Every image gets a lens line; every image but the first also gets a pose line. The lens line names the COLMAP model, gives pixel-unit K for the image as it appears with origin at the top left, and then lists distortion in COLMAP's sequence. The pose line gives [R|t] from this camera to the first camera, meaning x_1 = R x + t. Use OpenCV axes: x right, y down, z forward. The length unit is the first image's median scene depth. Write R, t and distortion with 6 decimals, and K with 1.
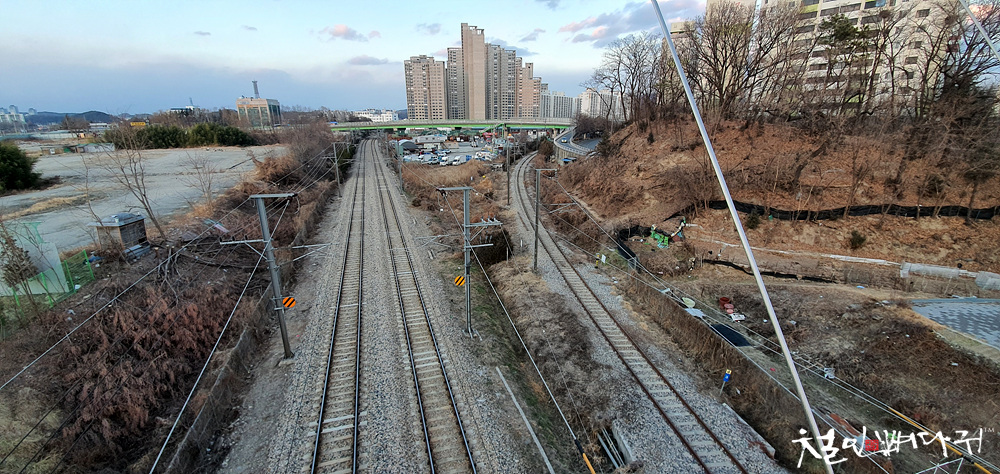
lens RADIAL K [[393.5, 0, 491.6], [0, 393.5, 241.2], [0, 0, 1]] dist [0.023434, -0.020090]
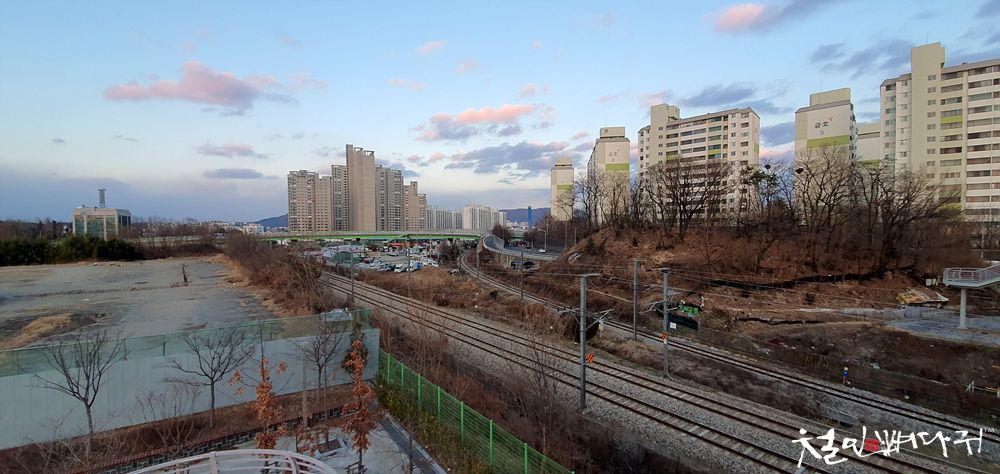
lens RADIAL K [[393.5, 0, 491.6], [0, 393.5, 241.2], [0, 0, 1]] dist [0.023434, -0.020090]
pose [[0.945442, -0.009637, 0.325648, -0.176701], [0.097791, 0.961864, -0.255450, 0.012511], [-0.310767, 0.273358, 0.910329, -0.024927]]
